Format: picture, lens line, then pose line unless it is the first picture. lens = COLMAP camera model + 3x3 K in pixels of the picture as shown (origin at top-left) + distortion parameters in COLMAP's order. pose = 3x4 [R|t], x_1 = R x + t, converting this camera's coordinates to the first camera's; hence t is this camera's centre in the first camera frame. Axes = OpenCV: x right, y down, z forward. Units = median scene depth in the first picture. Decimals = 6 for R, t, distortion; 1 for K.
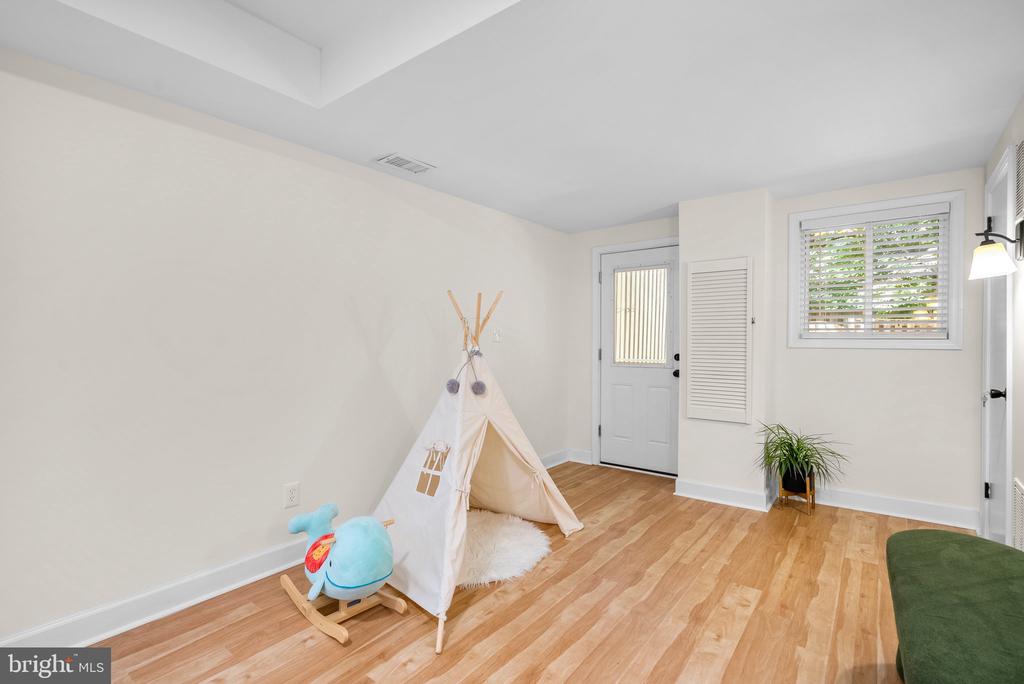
lens RADIAL K [[481.2, 0, 507.6], [0, 481.2, 341.8], [0, 0, 1]] dist [0.000559, 0.008013]
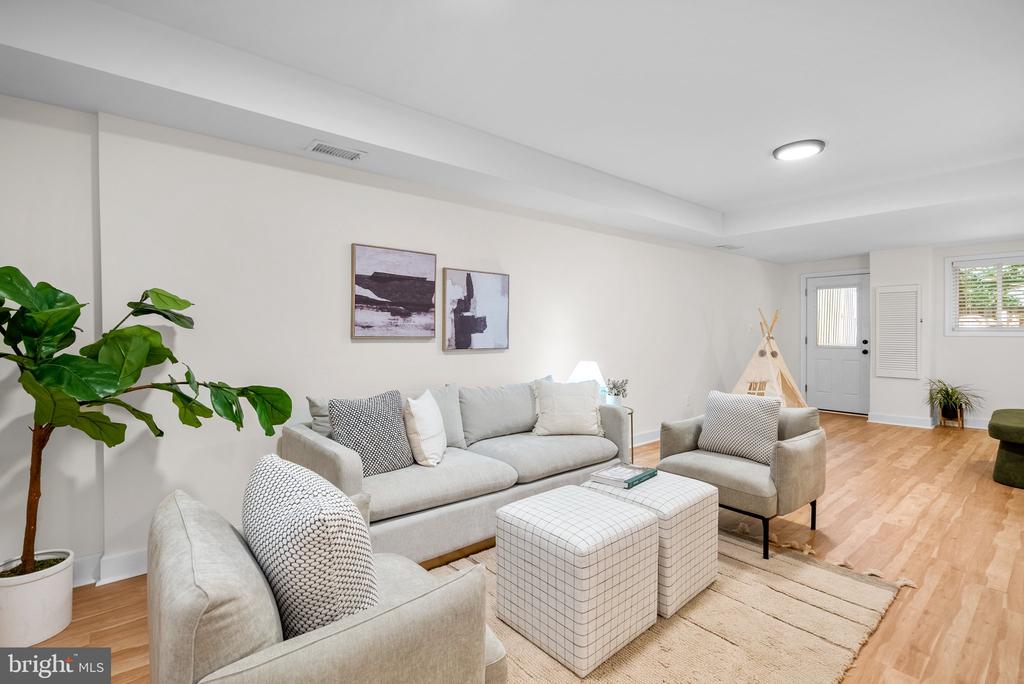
lens RADIAL K [[467.4, 0, 511.8], [0, 467.4, 331.6], [0, 0, 1]] dist [-0.001044, -0.000008]
pose [[0.977867, -0.002005, -0.209217, -0.741845], [0.000505, 0.999974, -0.007225, 0.010552], [0.209226, 0.006960, 0.977842, -1.218059]]
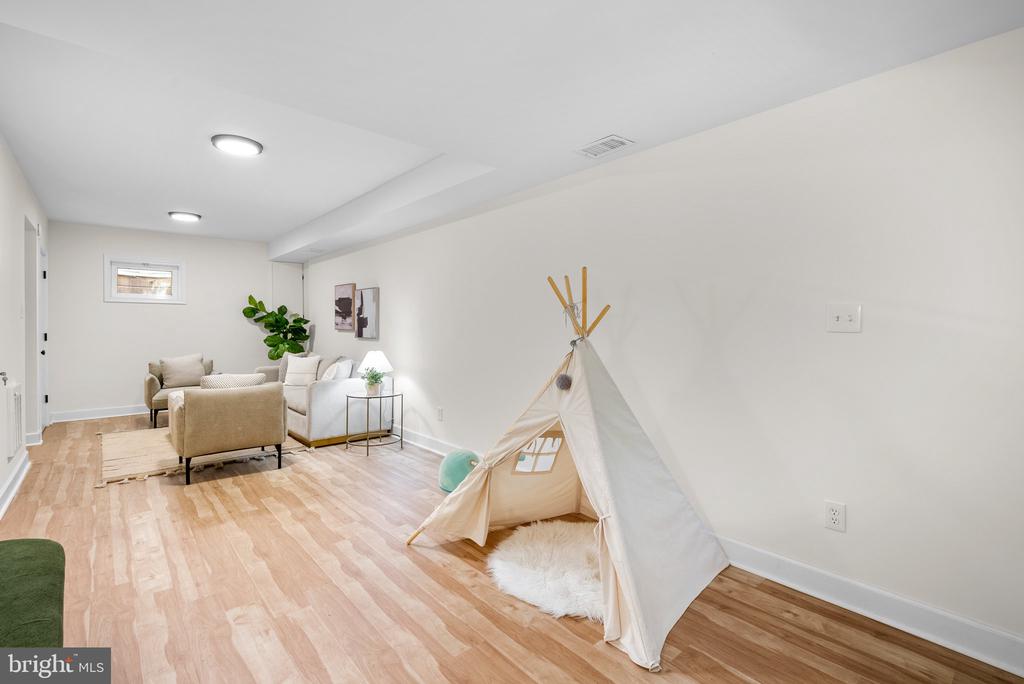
lens RADIAL K [[467.4, 0, 511.8], [0, 467.4, 331.6], [0, 0, 1]] dist [-0.001044, -0.000008]
pose [[-0.189412, 0.010826, -0.981838, 0.785783], [-0.007416, 0.999895, 0.012456, -0.008293], [0.981870, 0.009641, -0.189312, 1.048919]]
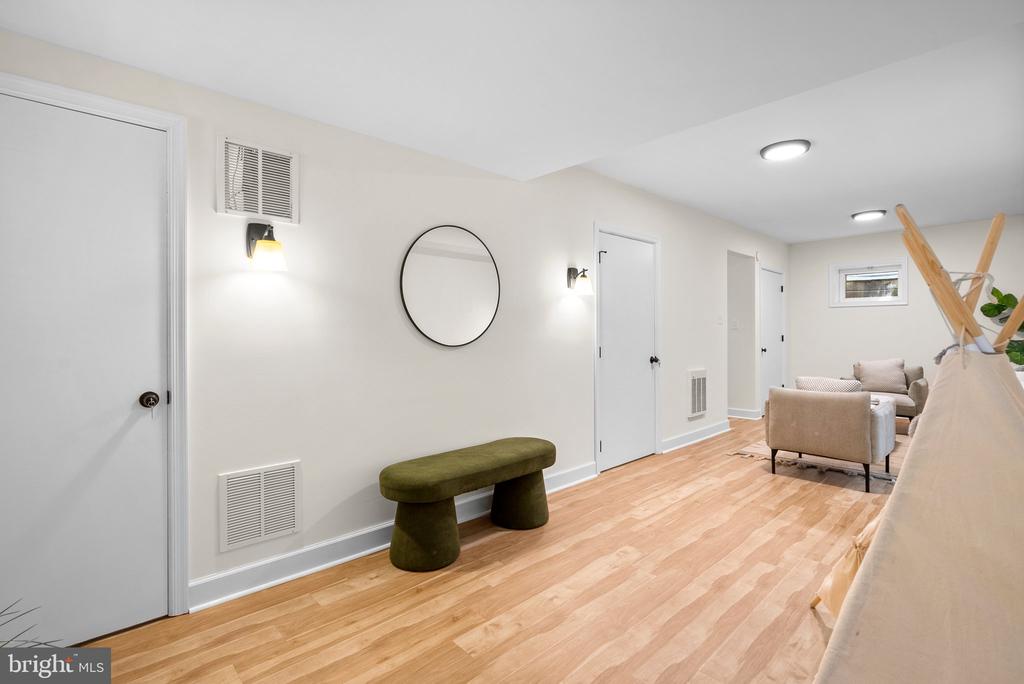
lens RADIAL K [[479.3, 0, 515.2], [0, 479.3, 336.3], [0, 0, 1]] dist [0.002399, -0.000065]
pose [[-0.989762, 0.007506, 0.142529, 0.253398], [0.009327, 0.999883, 0.012111, -0.002022], [-0.142421, 0.013317, -0.989717, 1.470094]]
